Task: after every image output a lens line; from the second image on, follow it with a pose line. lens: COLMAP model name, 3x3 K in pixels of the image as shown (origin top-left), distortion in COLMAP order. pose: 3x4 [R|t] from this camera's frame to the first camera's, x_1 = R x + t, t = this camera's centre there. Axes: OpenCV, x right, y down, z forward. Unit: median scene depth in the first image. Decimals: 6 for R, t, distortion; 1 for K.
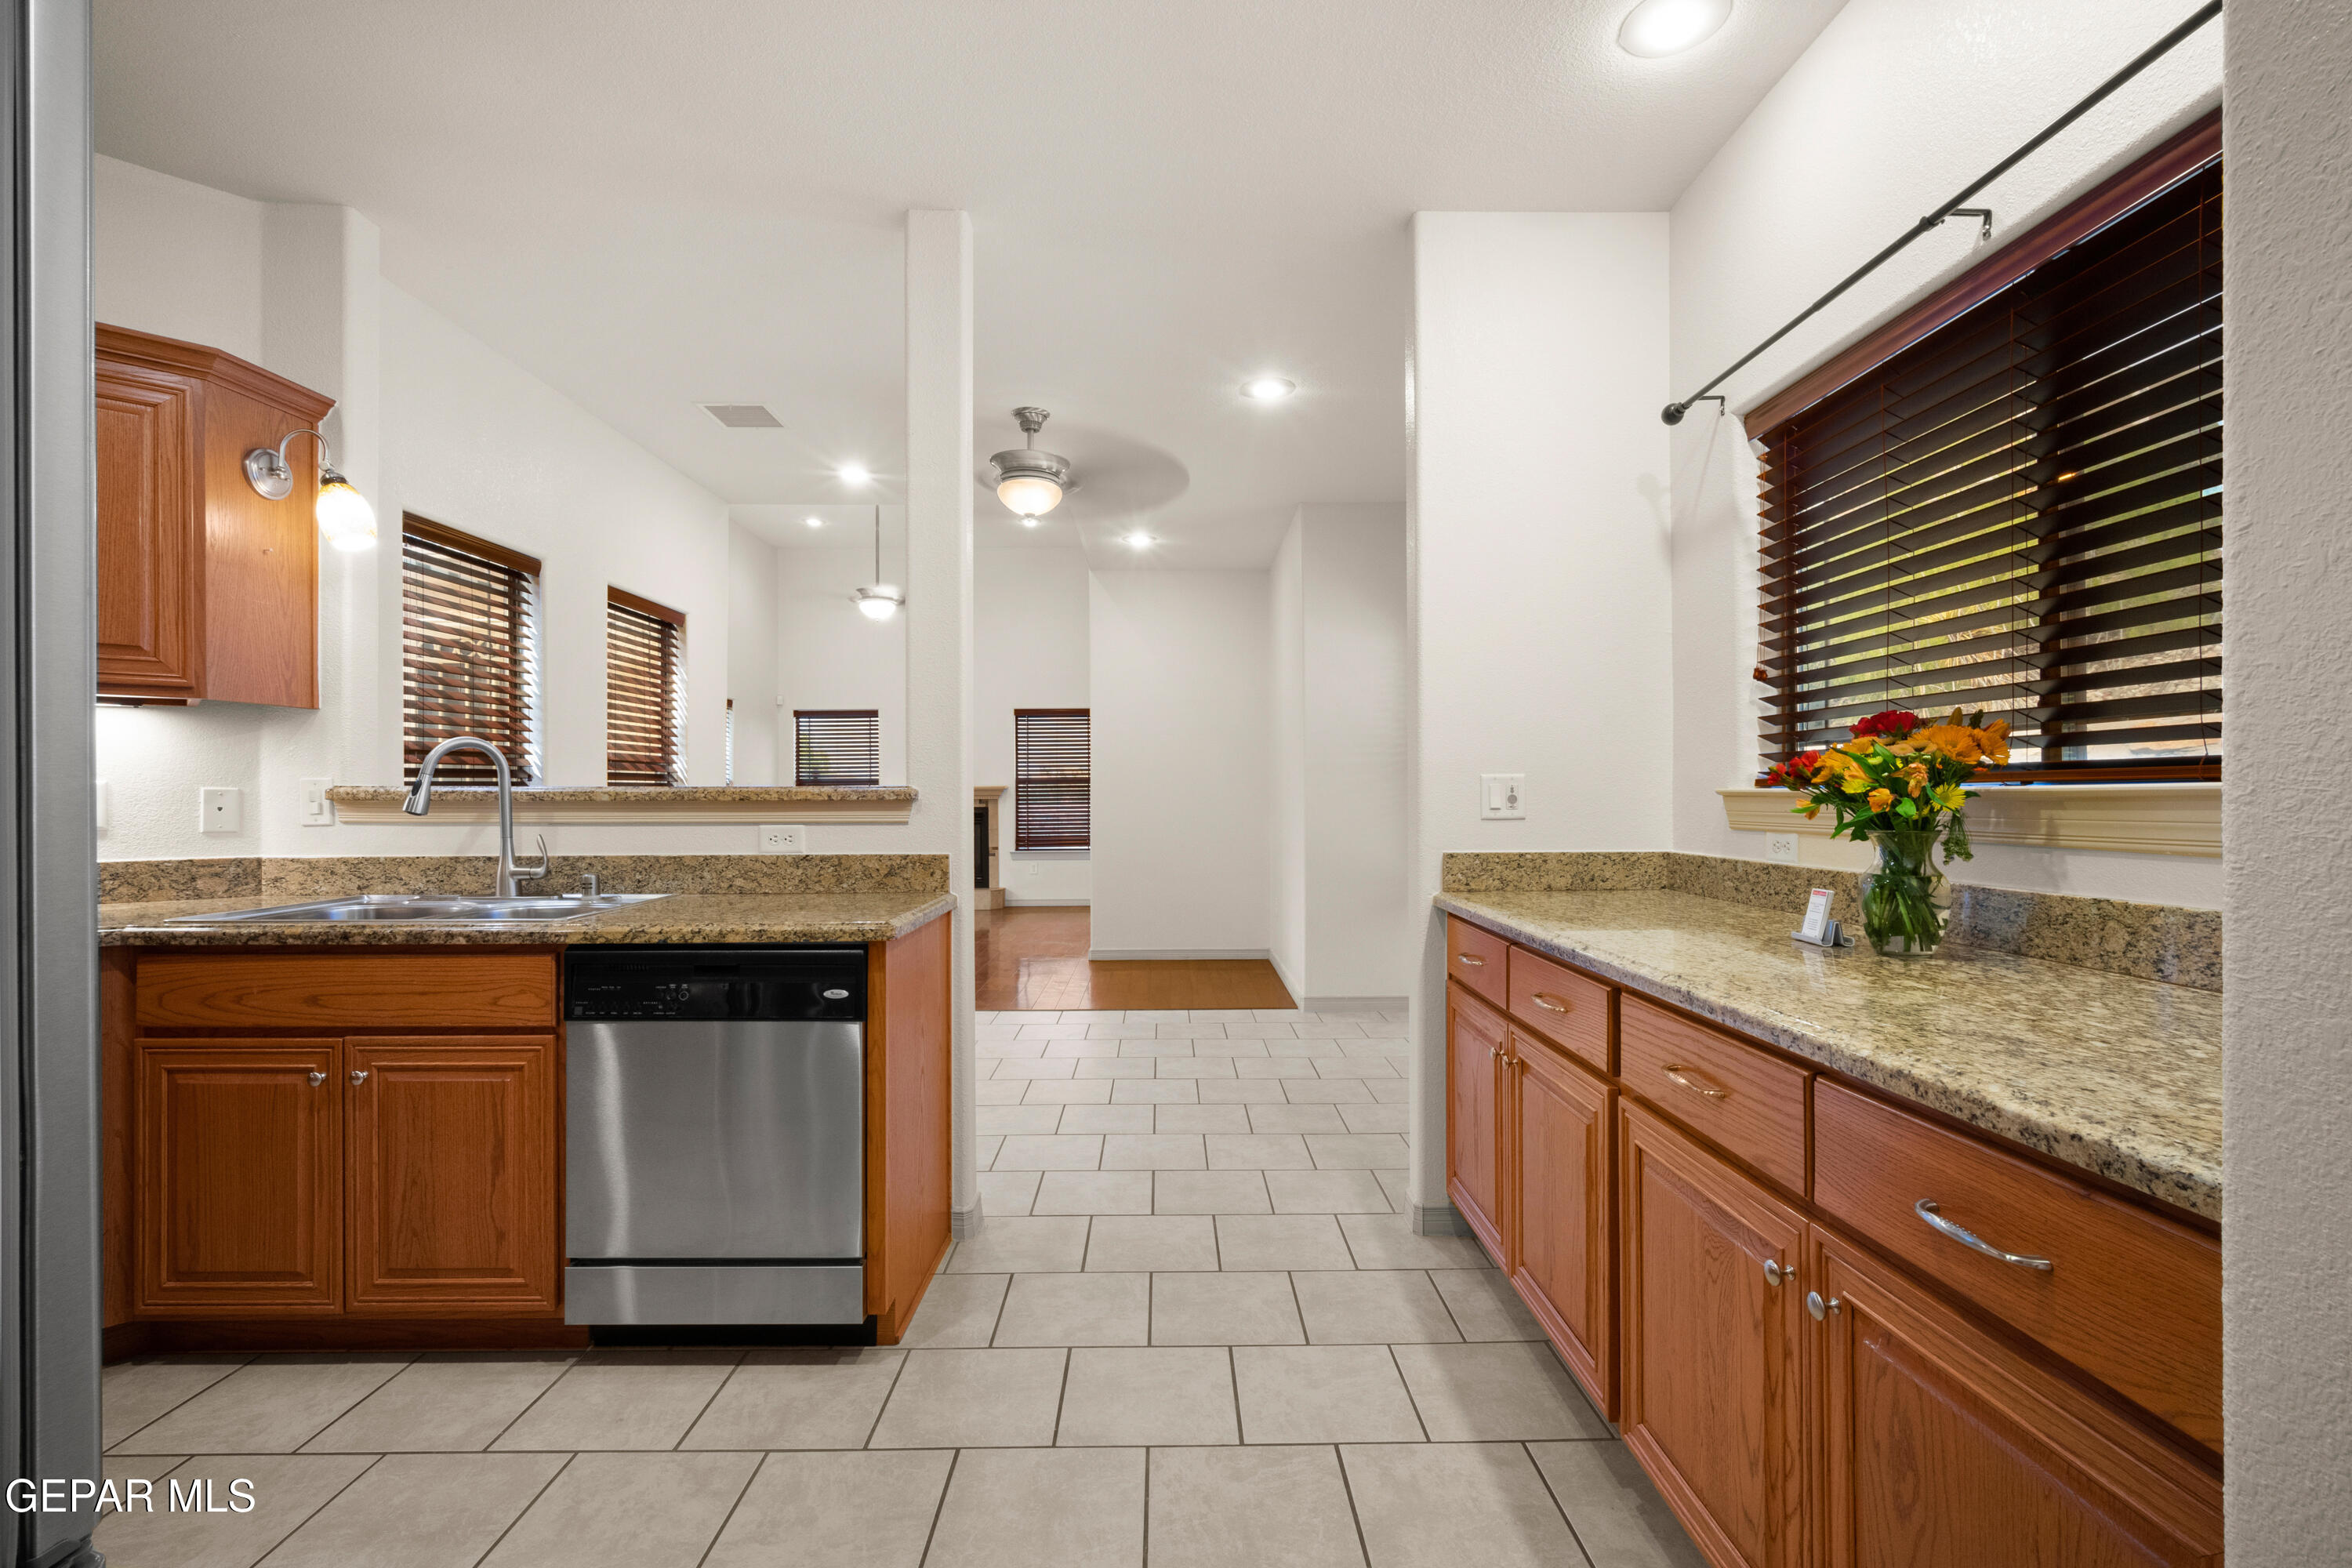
lens RADIAL K [[1023.8, 0, 1177.6], [0, 1023.8, 794.3], [0, 0, 1]] dist [-0.011528, 0.001634]
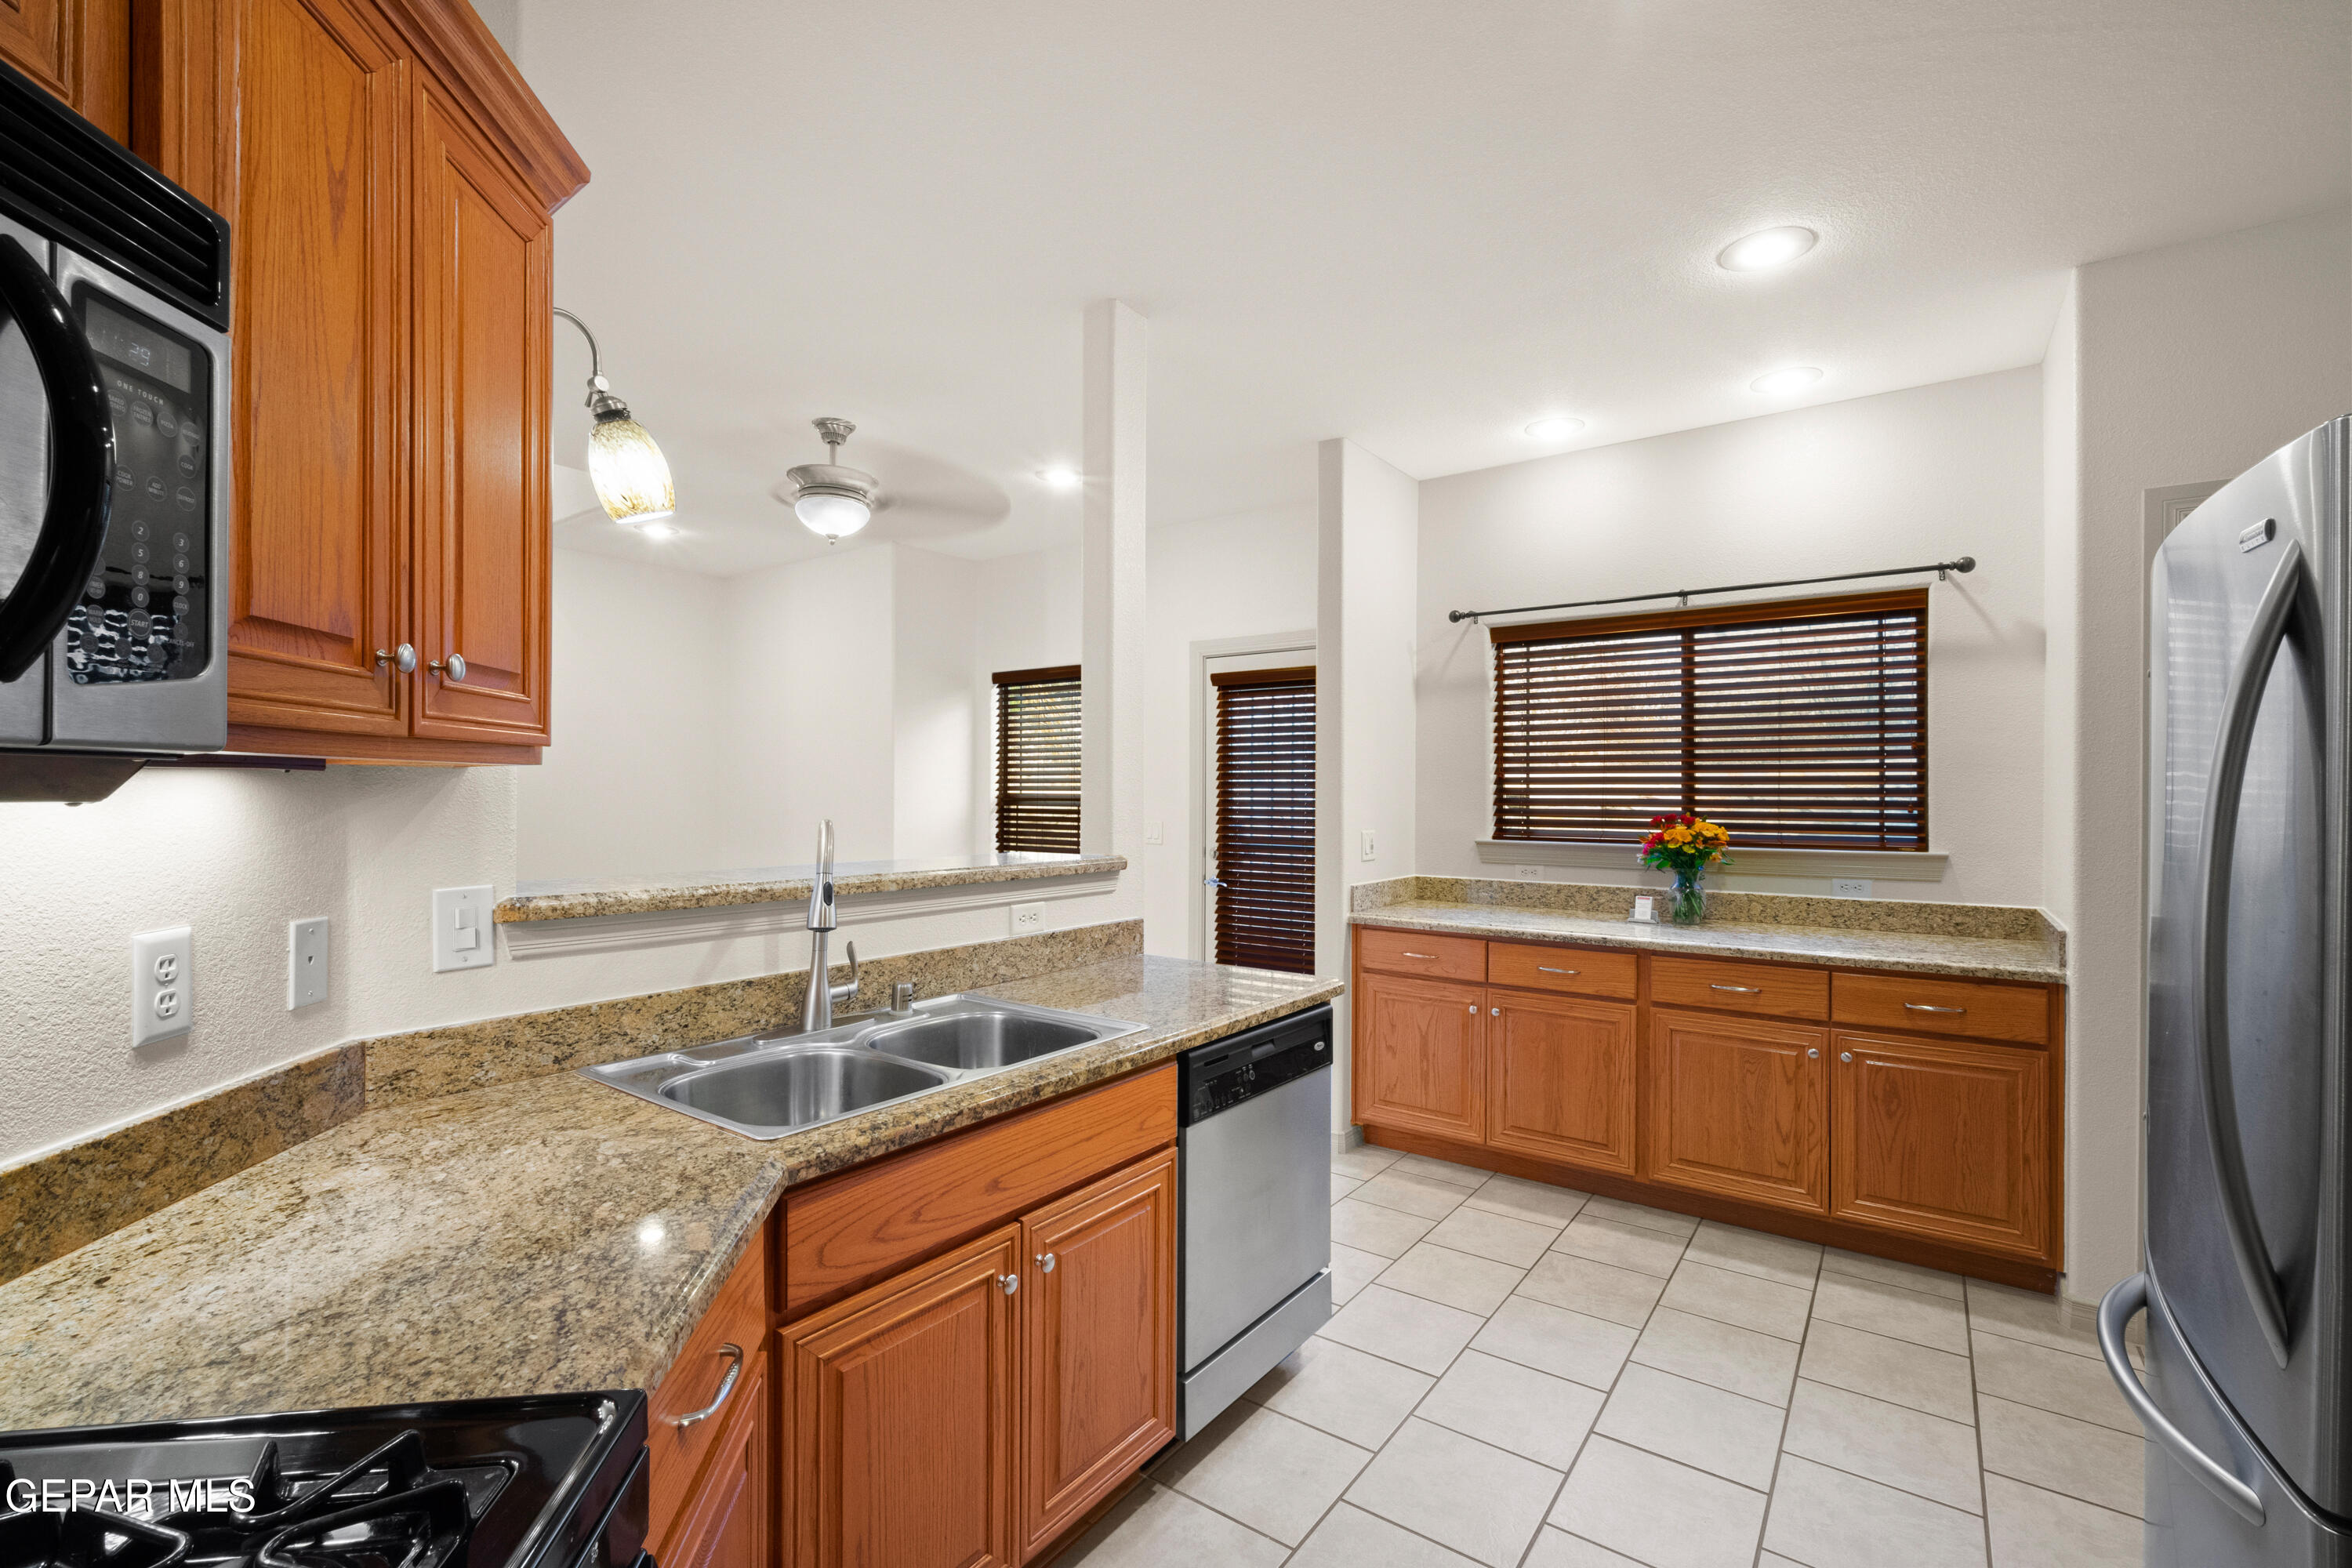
lens RADIAL K [[1023.8, 0, 1189.6], [0, 1023.8, 786.6], [0, 0, 1]] dist [-0.011528, 0.001634]
pose [[0.598274, 0.011686, 0.801206, -1.067920], [-0.009419, 0.999927, -0.007551, -0.071912], [-0.801236, -0.003029, 0.598341, 0.325991]]
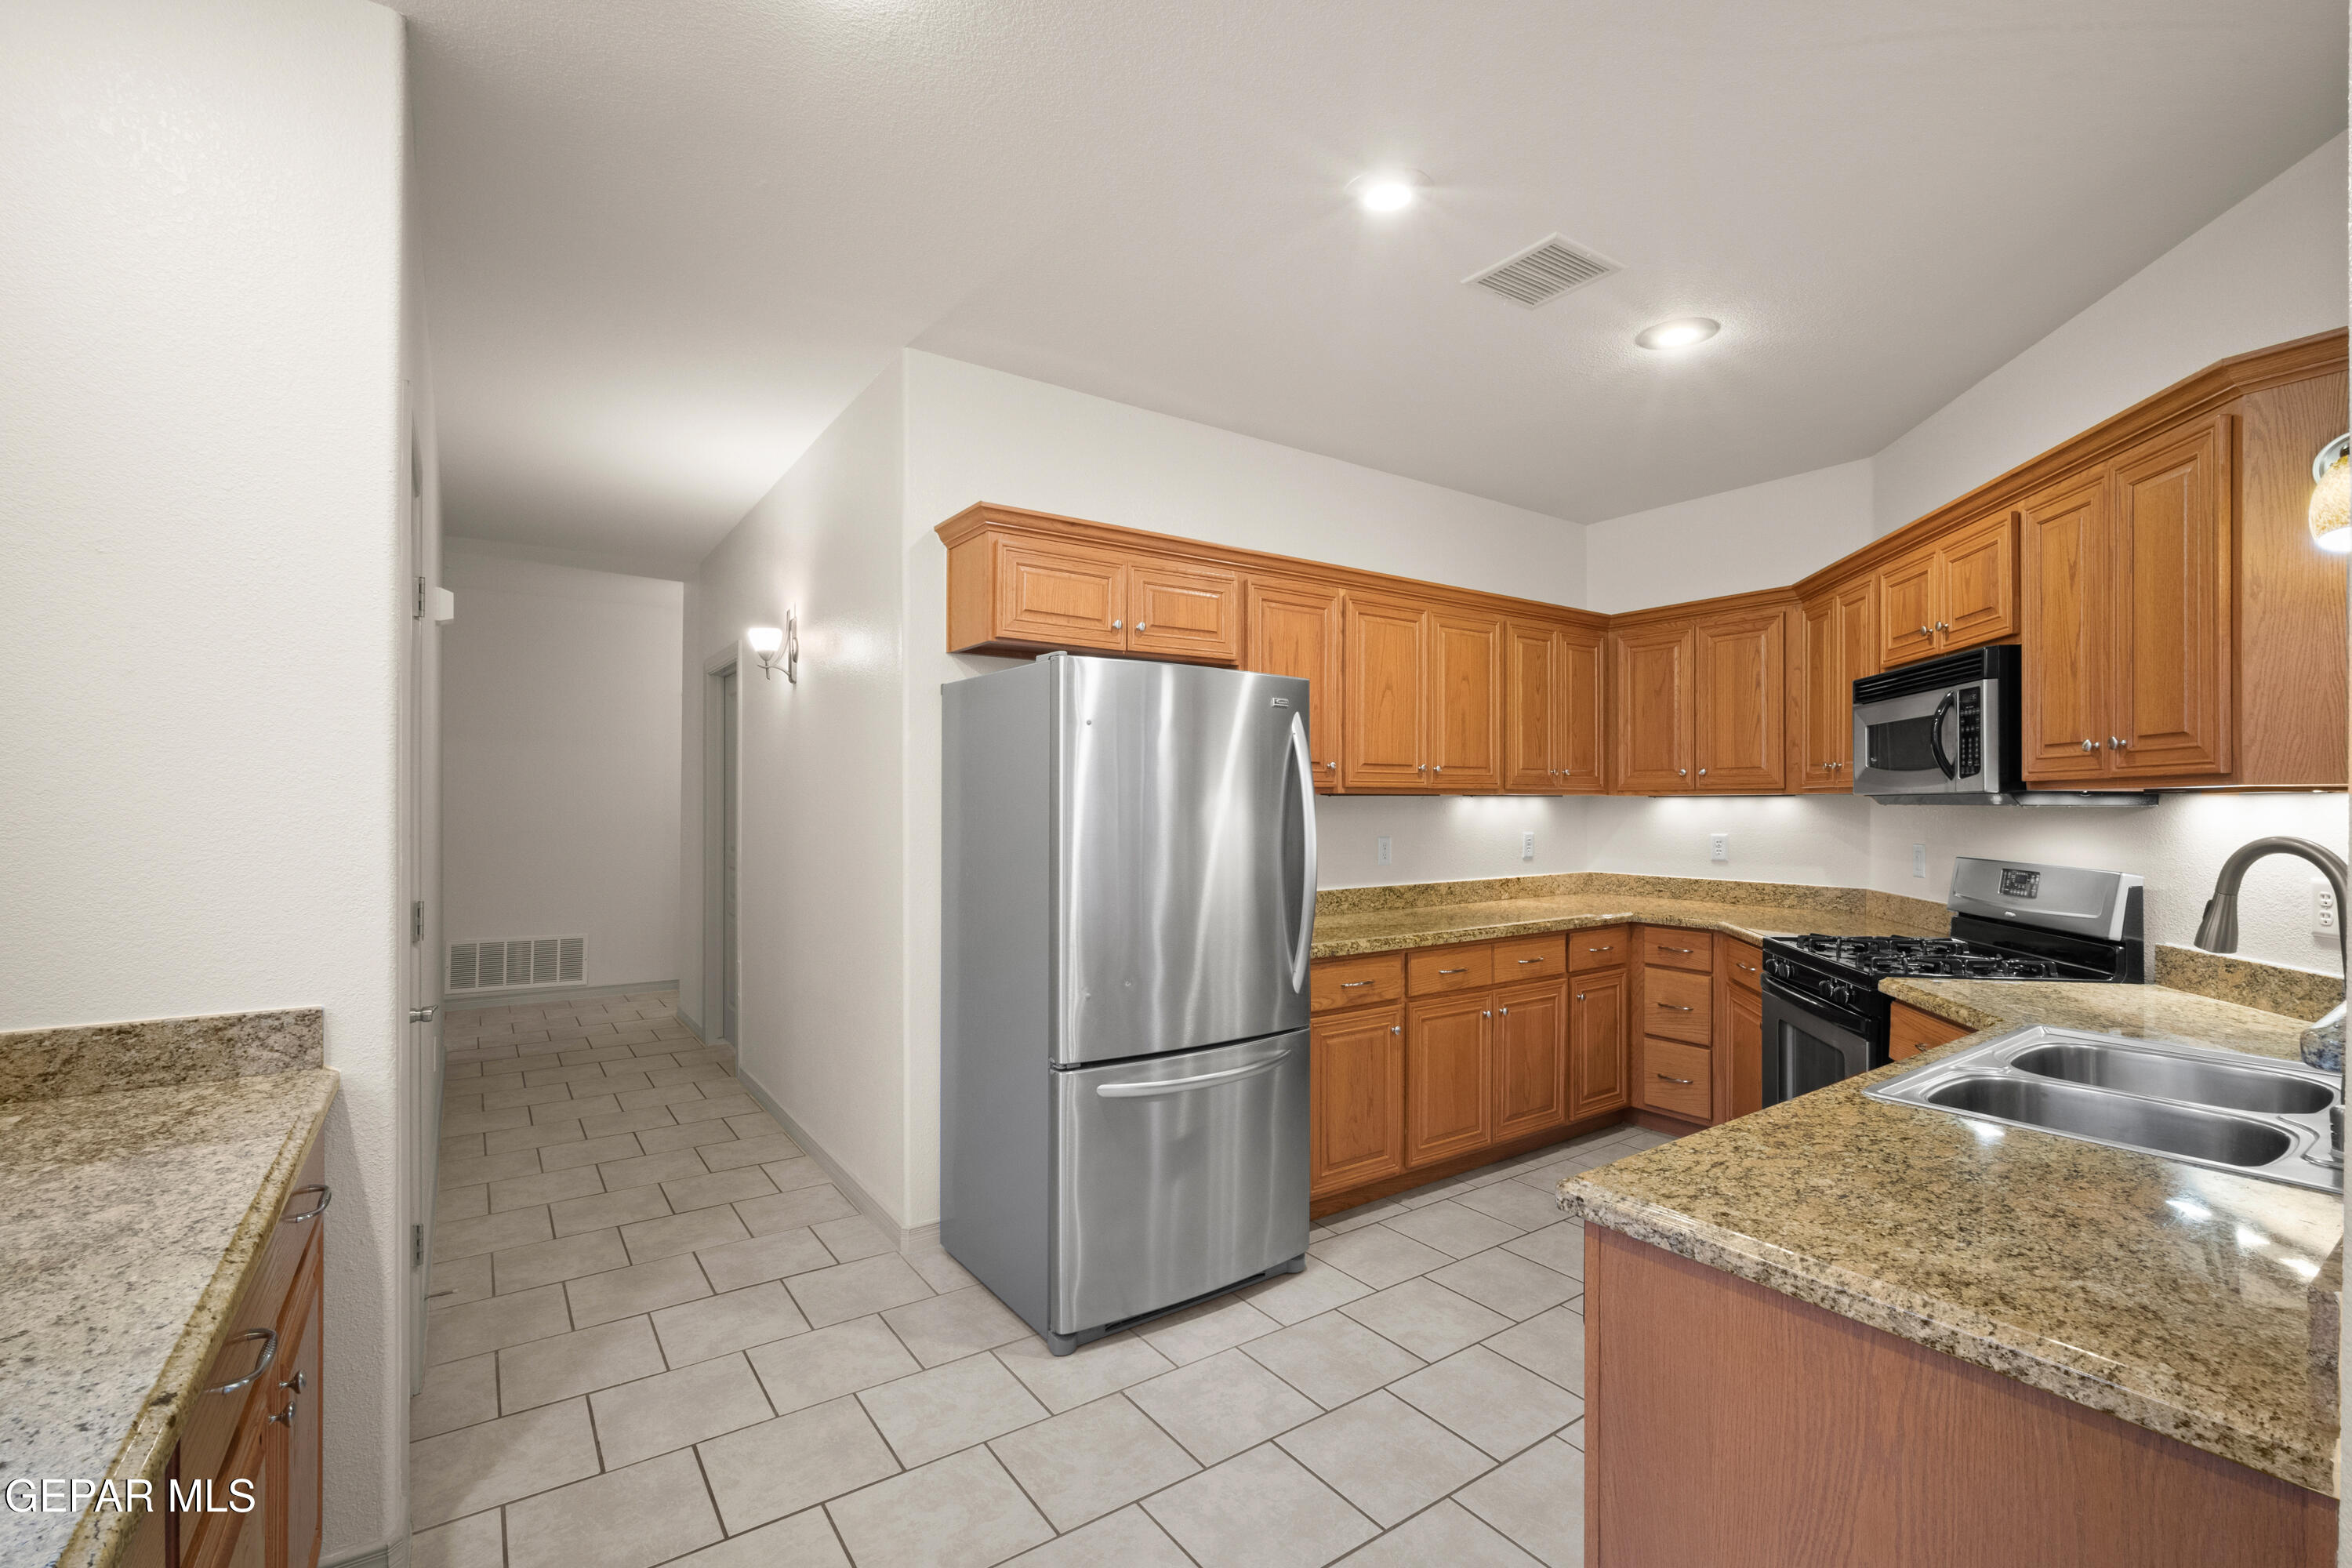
lens RADIAL K [[1023.8, 0, 1169.6], [0, 1023.8, 785.3], [0, 0, 1]] dist [-0.011528, 0.001634]
pose [[-0.833524, -0.005808, -0.552452, 0.190285], [0.001991, 0.999907, -0.013518, -0.075719], [0.552479, -0.012367, -0.833435, 1.071403]]
